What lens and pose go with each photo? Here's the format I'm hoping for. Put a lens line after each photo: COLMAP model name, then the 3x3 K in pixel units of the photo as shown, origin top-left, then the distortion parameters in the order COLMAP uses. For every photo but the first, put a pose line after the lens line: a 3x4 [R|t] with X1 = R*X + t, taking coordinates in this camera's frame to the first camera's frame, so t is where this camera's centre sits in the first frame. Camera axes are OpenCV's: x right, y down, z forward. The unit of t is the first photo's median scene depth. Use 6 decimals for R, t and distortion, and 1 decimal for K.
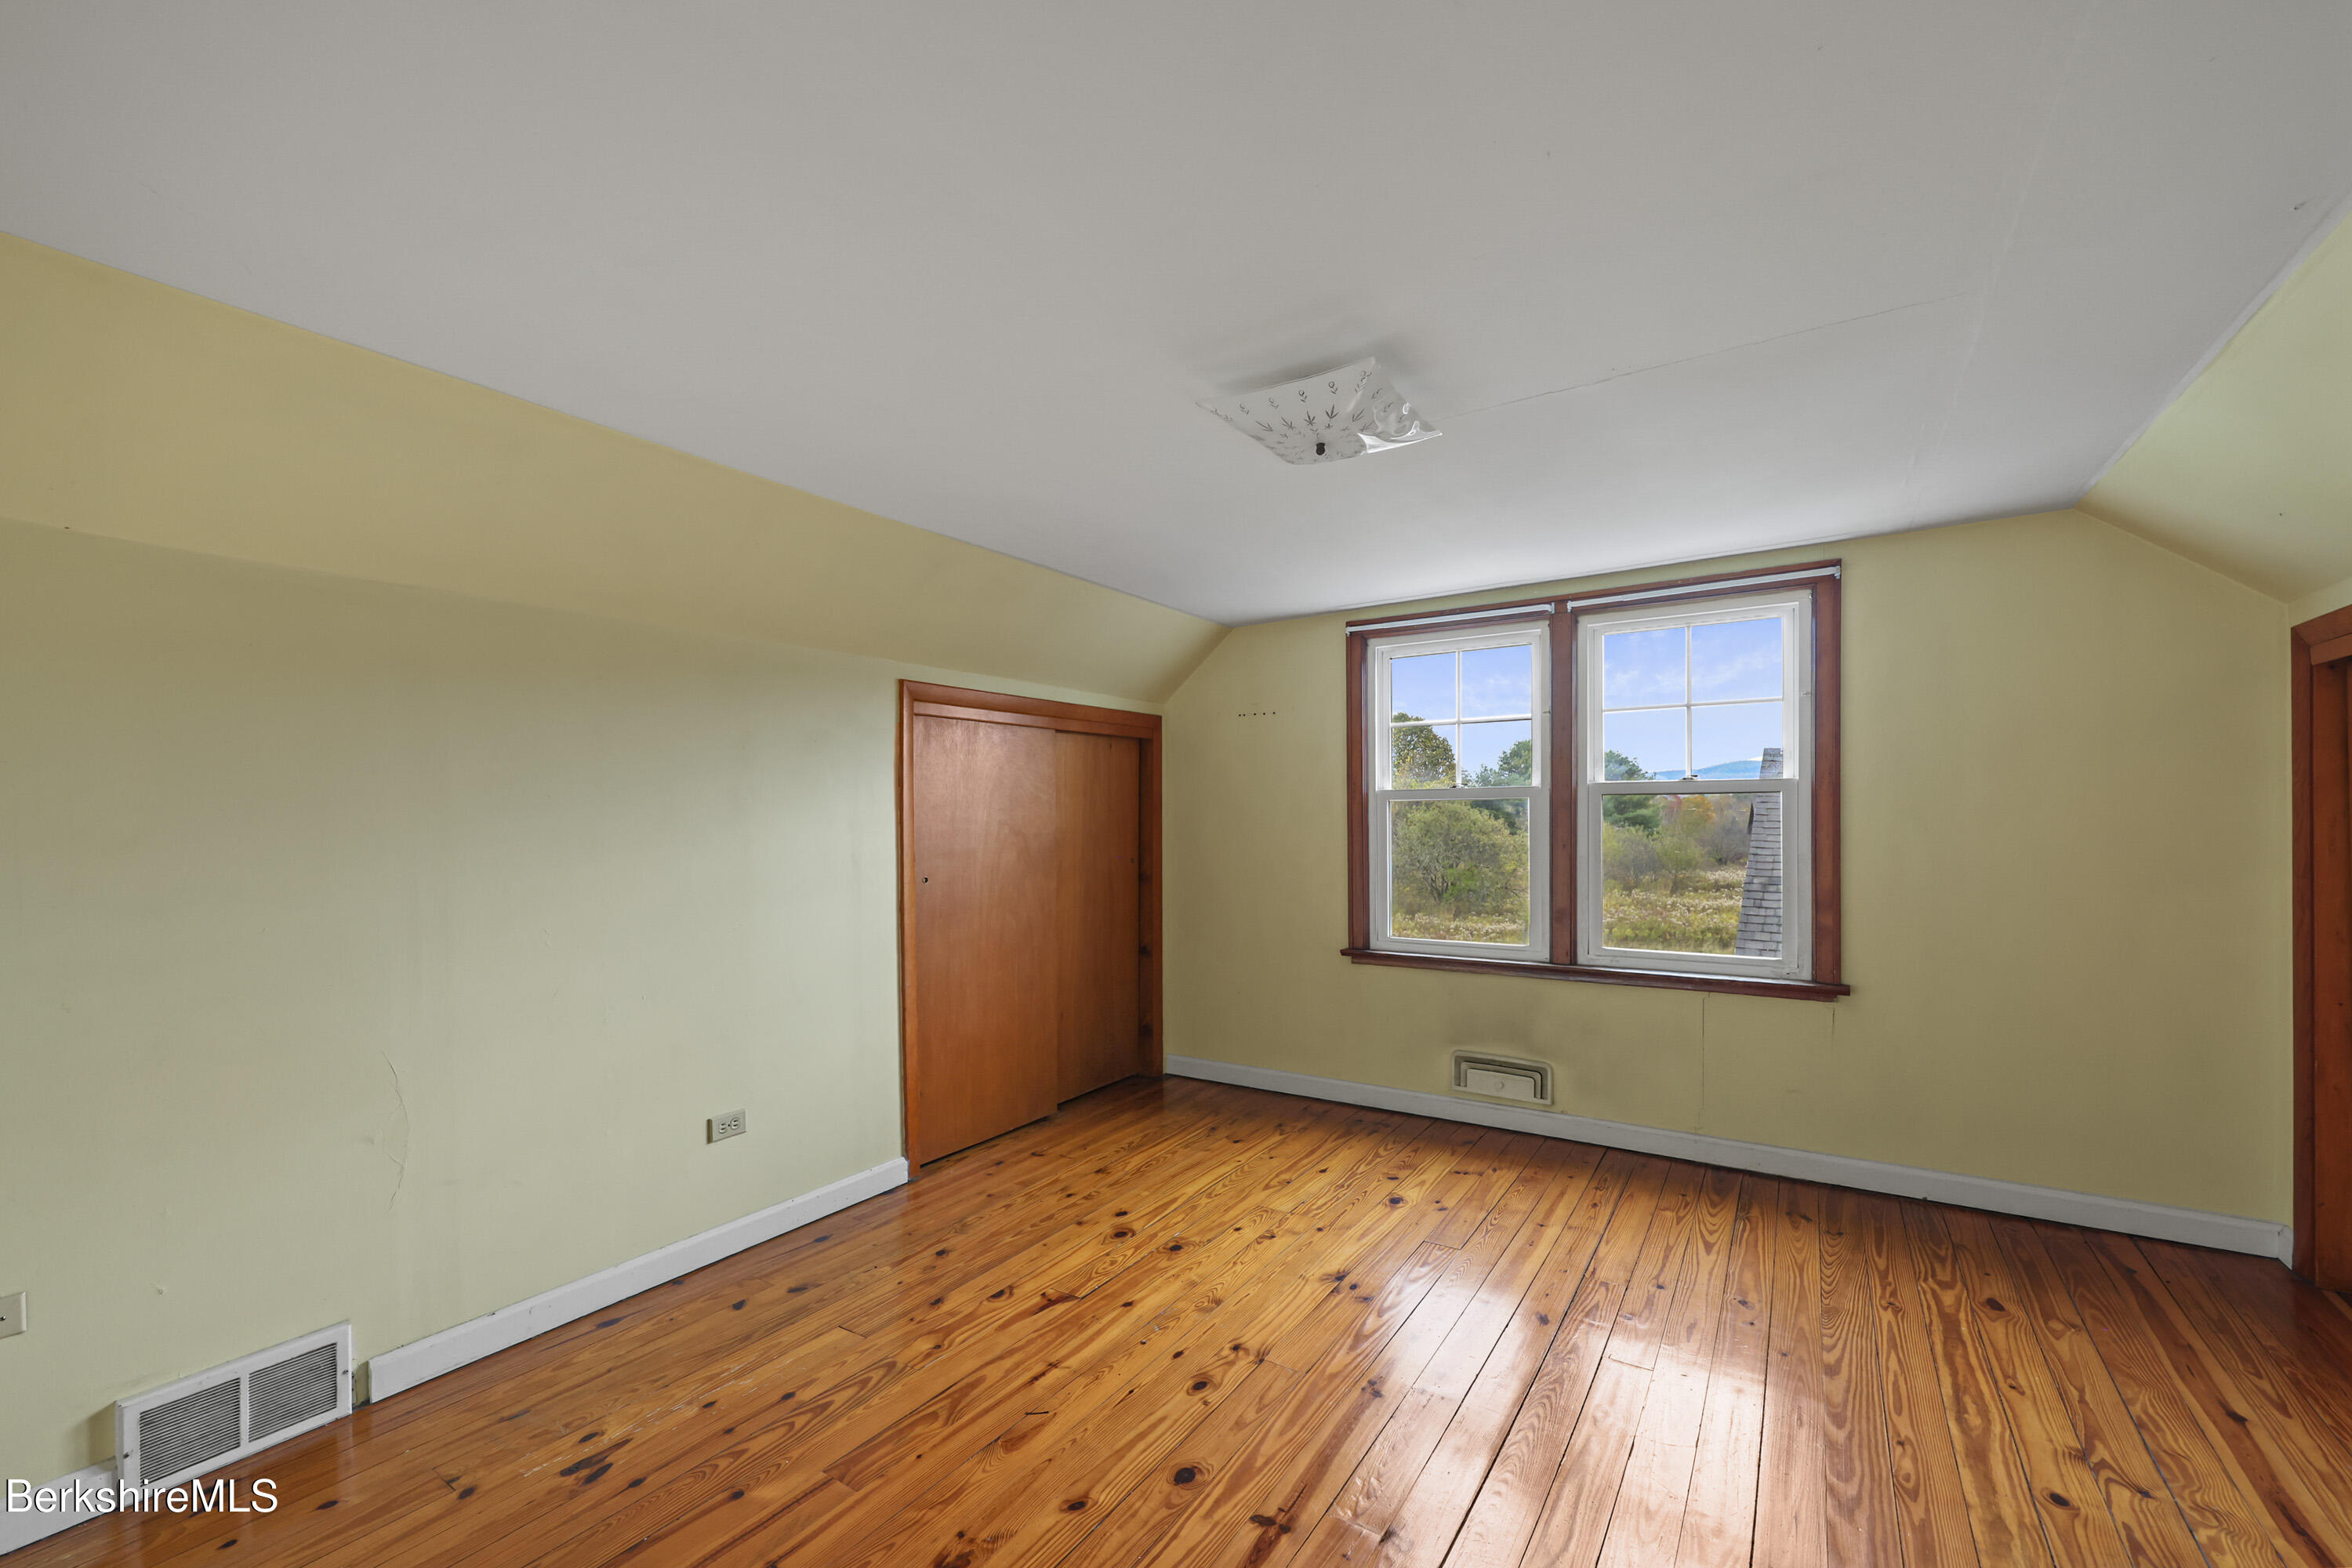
lens RADIAL K [[983.6, 0, 1140.1], [0, 983.6, 828.6], [0, 0, 1]] dist [-0.000011, 0.000160]
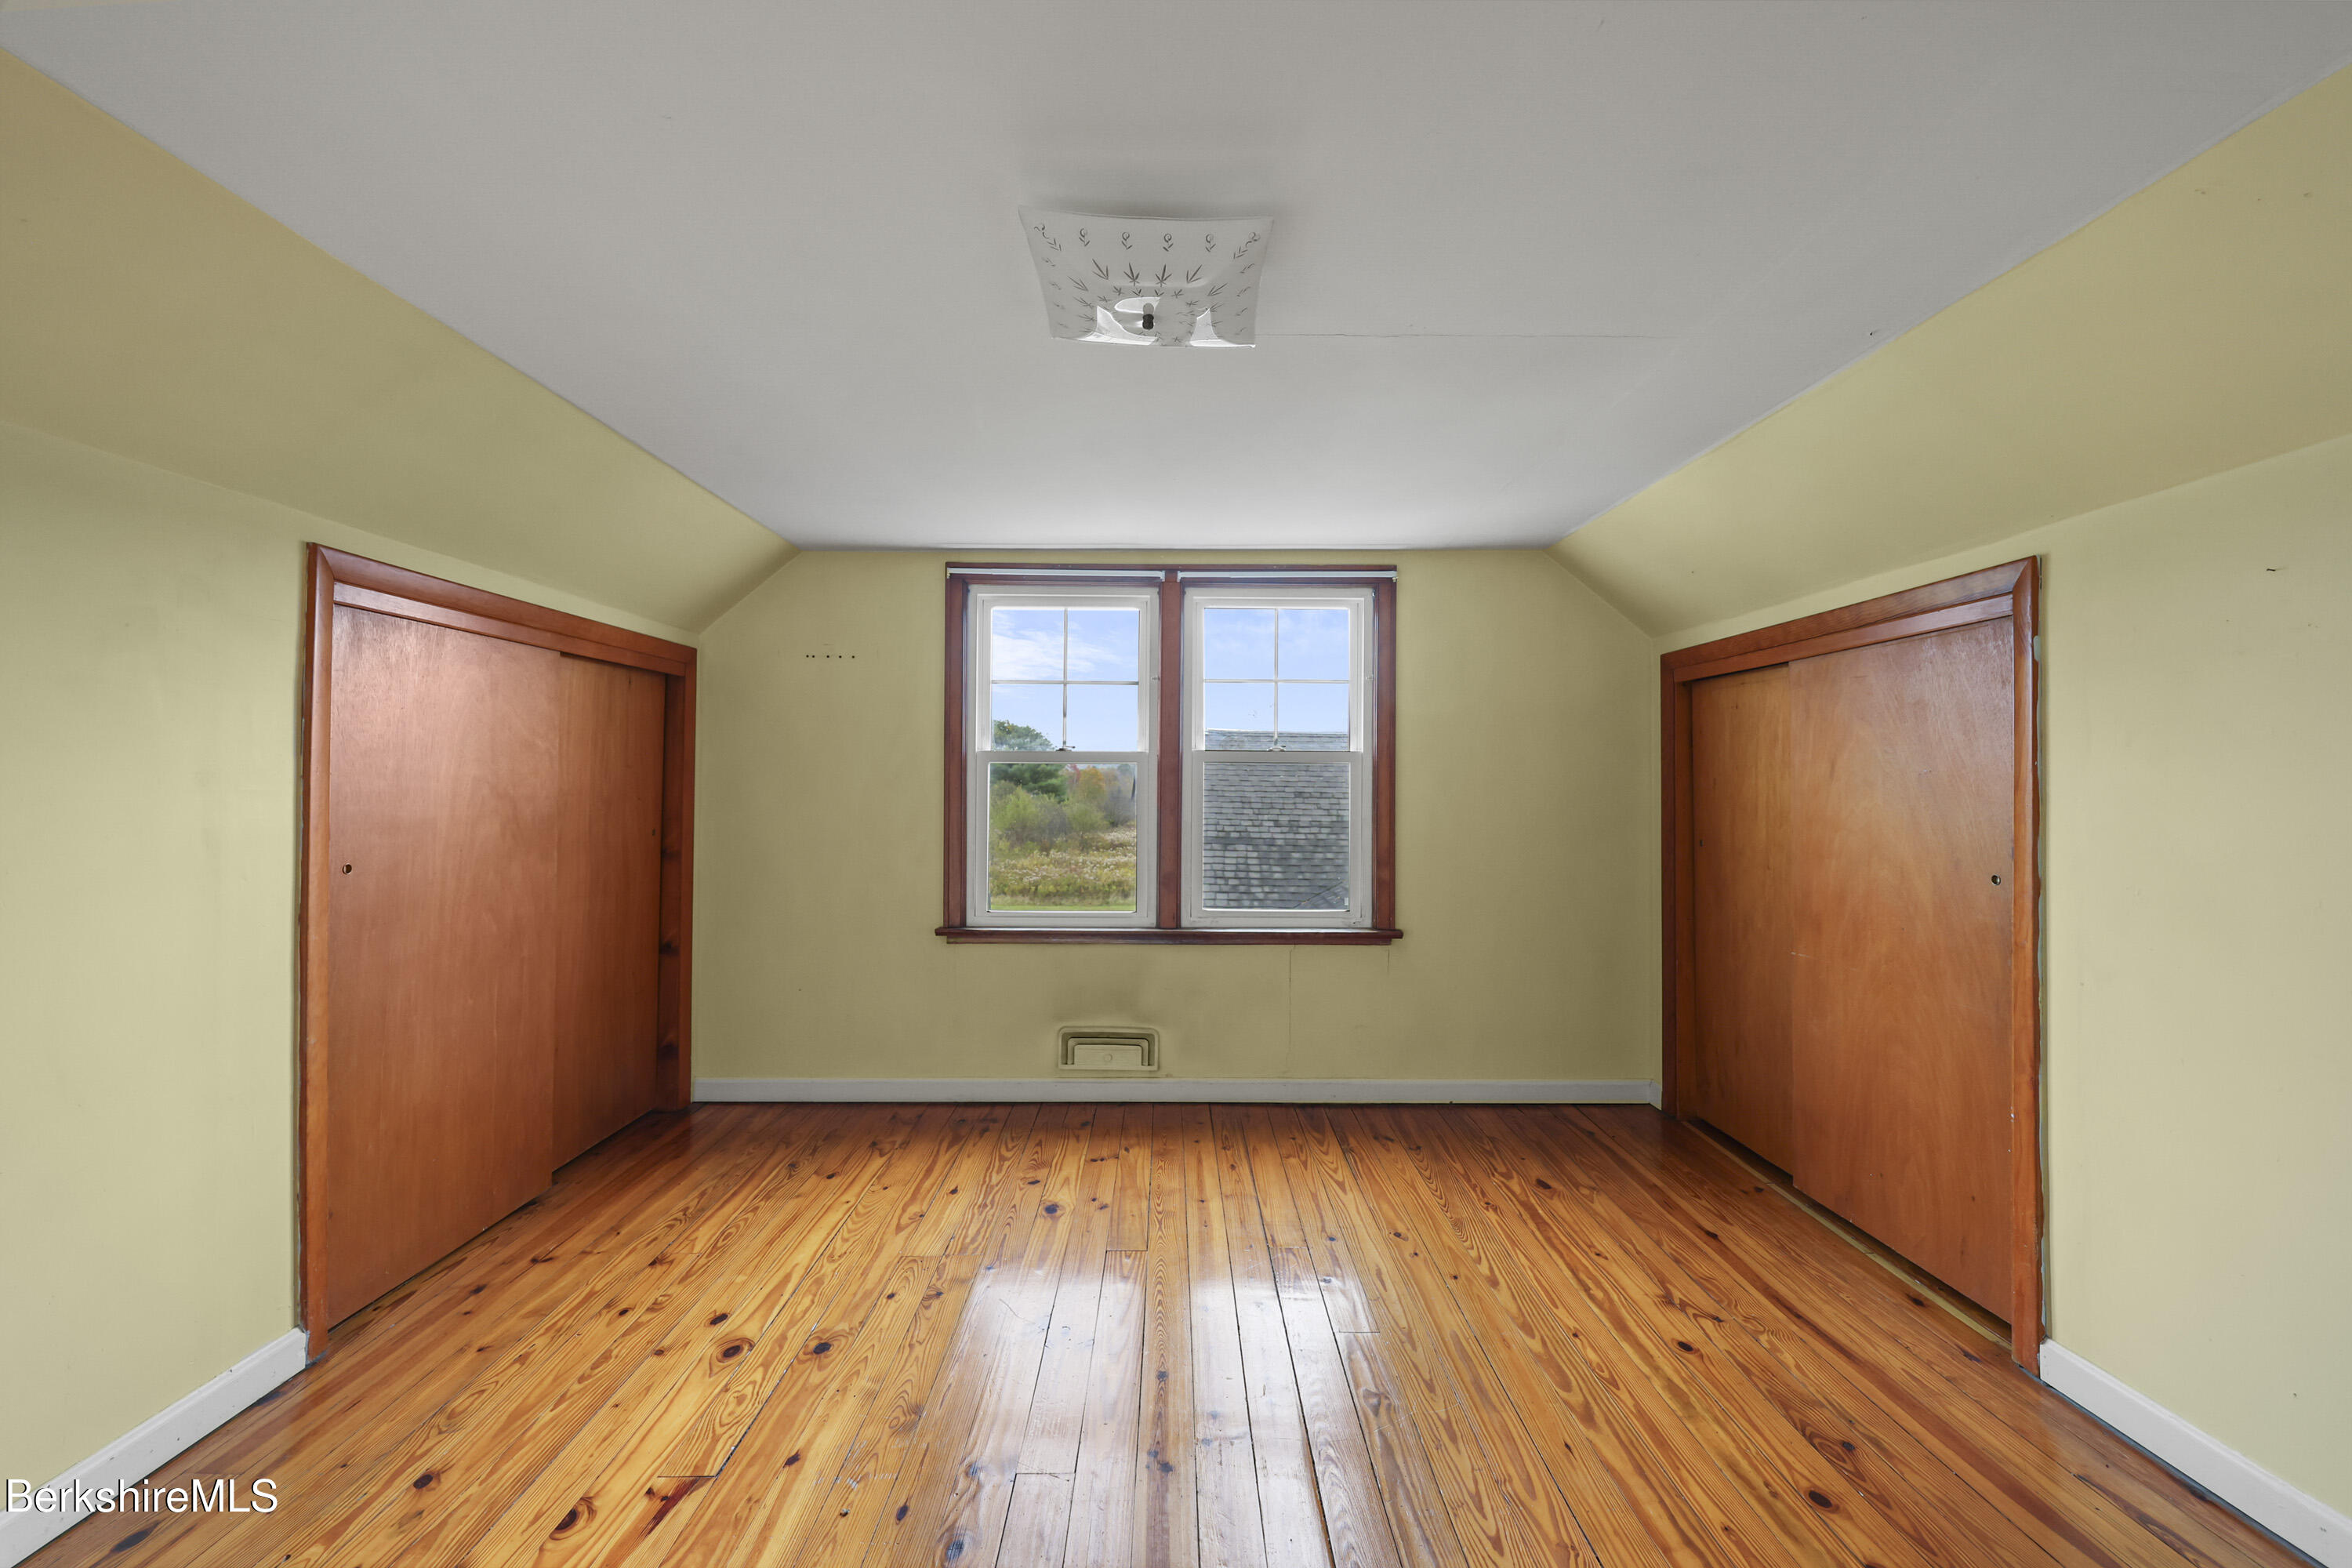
lens RADIAL K [[960.8, 0, 1181.7], [0, 960.8, 781.1], [0, 0, 1]] dist [-0.000761, -0.000058]
pose [[0.817609, 0.015056, 0.575577, -0.141575], [-0.005698, 0.999821, -0.018058, 0.004712], [-0.575746, 0.011485, 0.817548, 0.201269]]
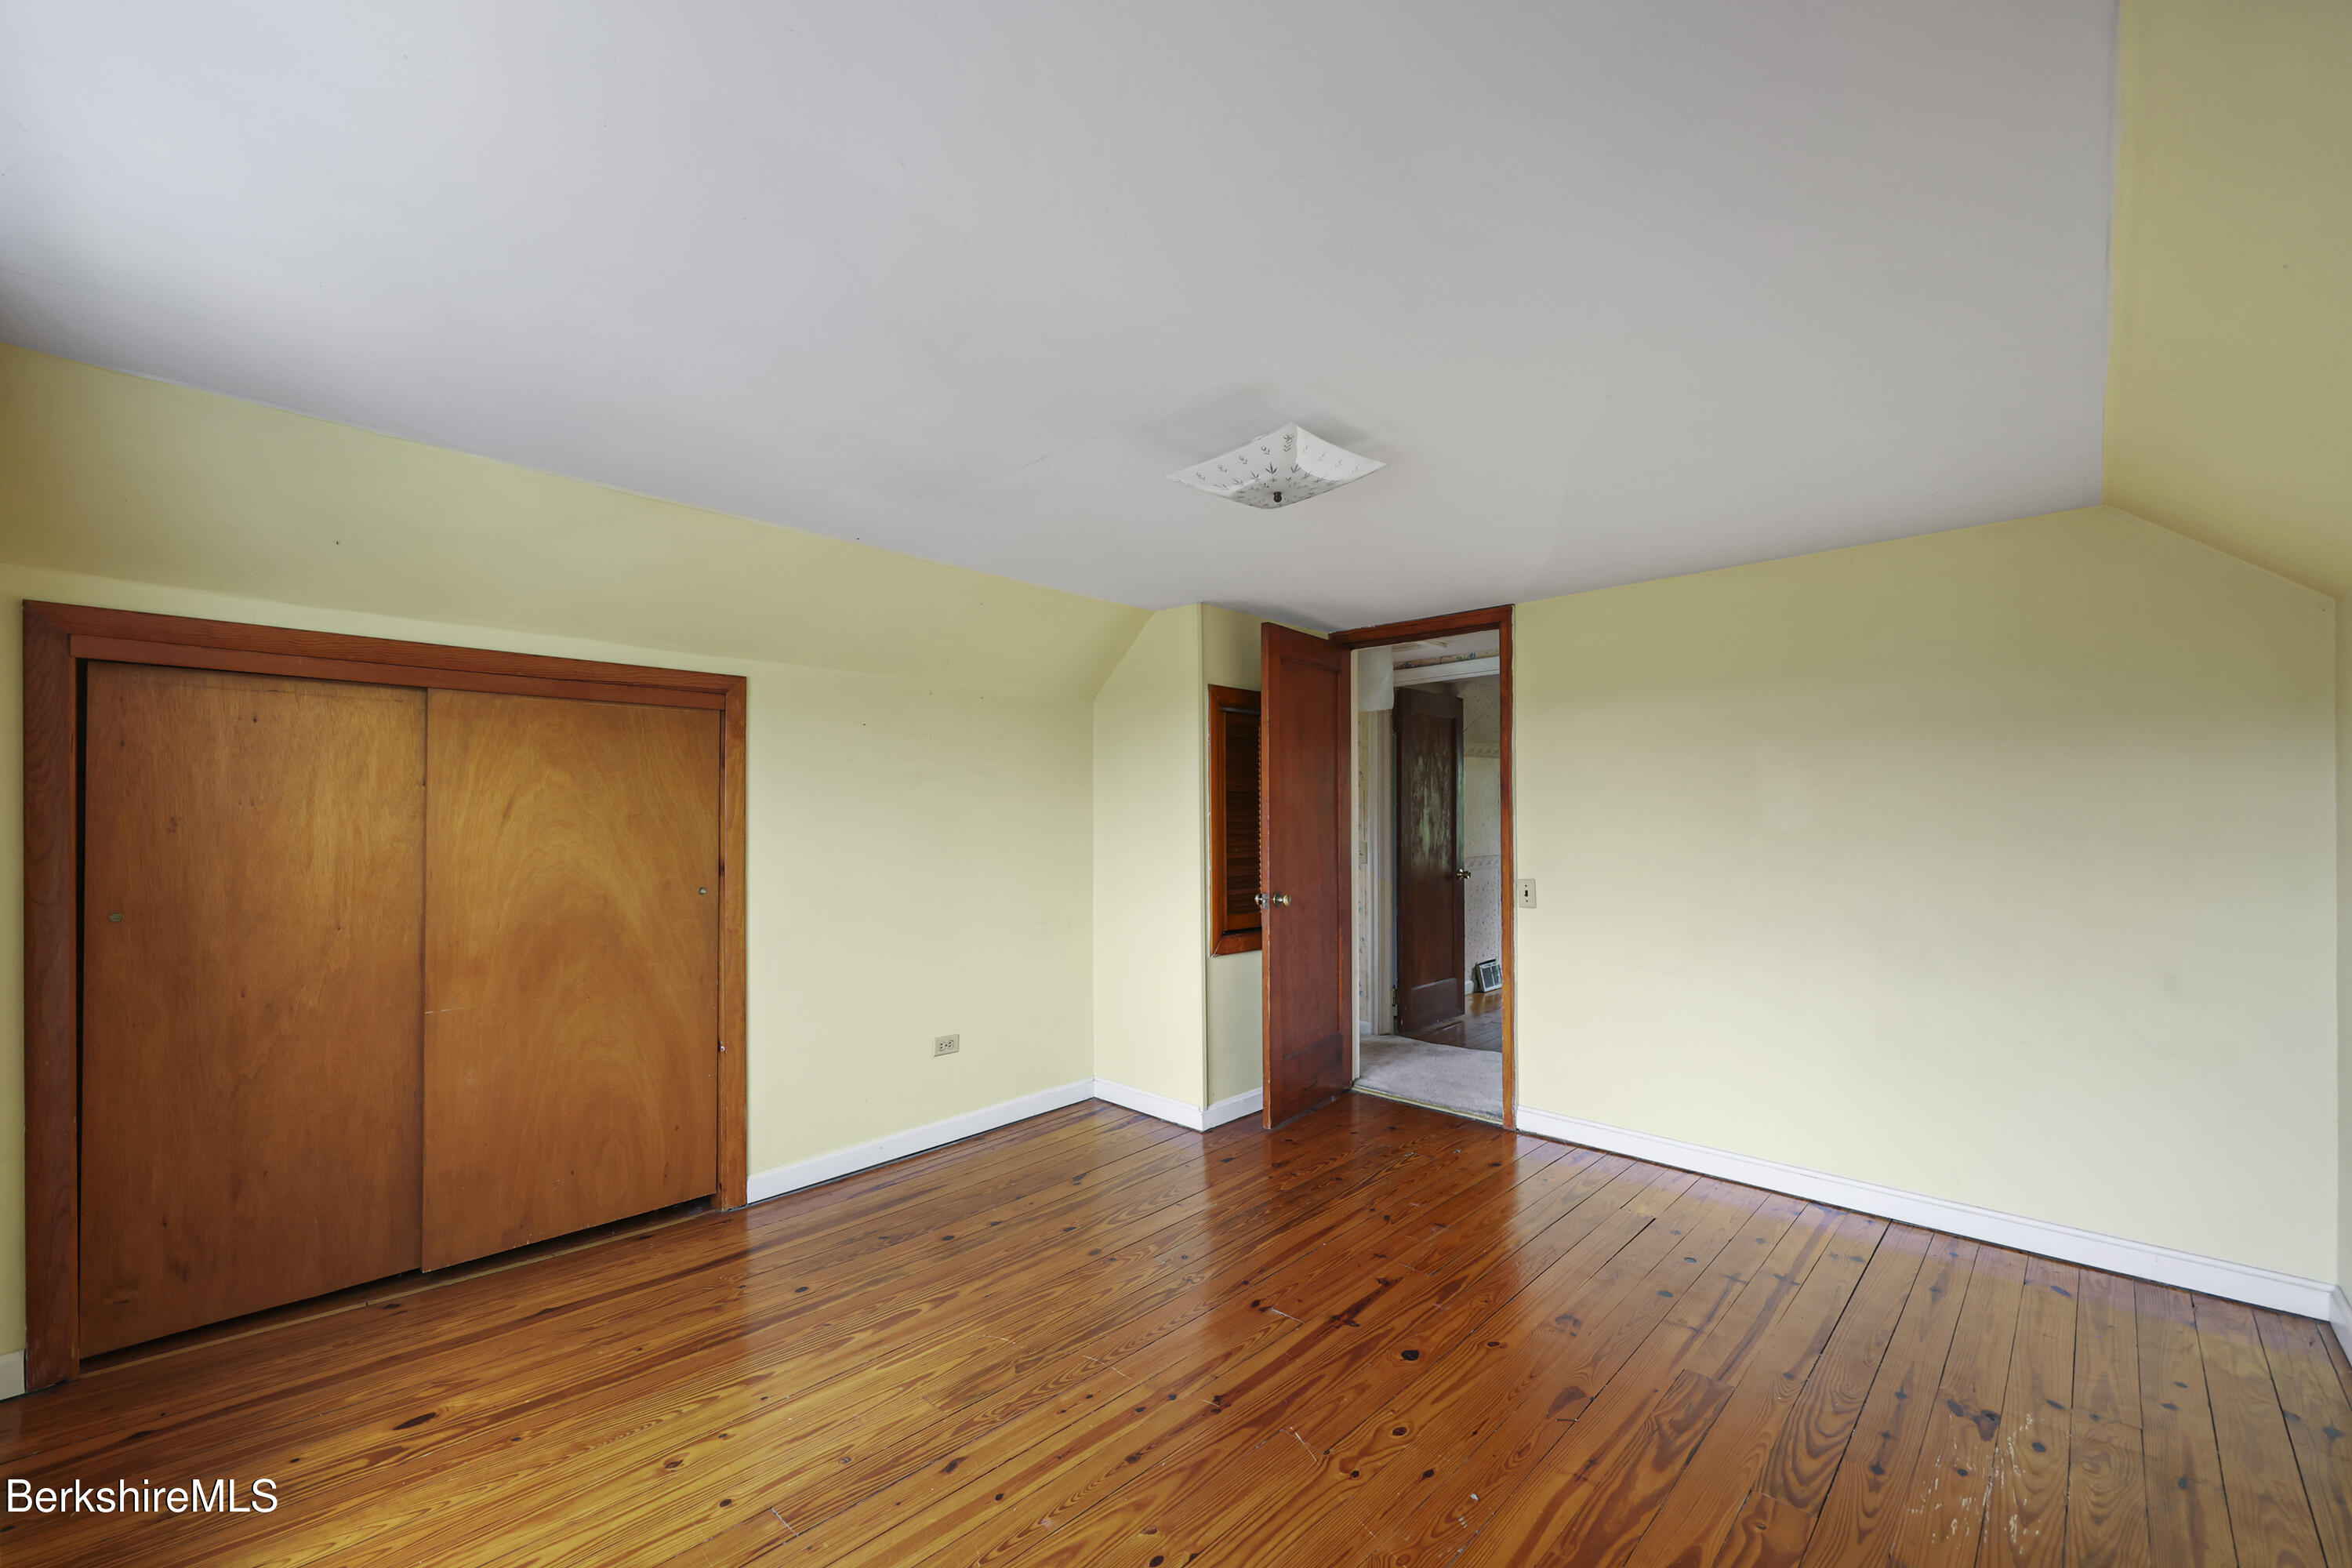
lens RADIAL K [[961.9, 0, 1182.2], [0, 961.9, 819.9], [0, 0, 1]] dist [0.001120, 0.000116]
pose [[-0.987968, 0.009892, 0.154341, 0.075153], [0.011364, 0.999898, 0.008661, -0.014196], [-0.154239, 0.010311, -0.987980, 1.230103]]
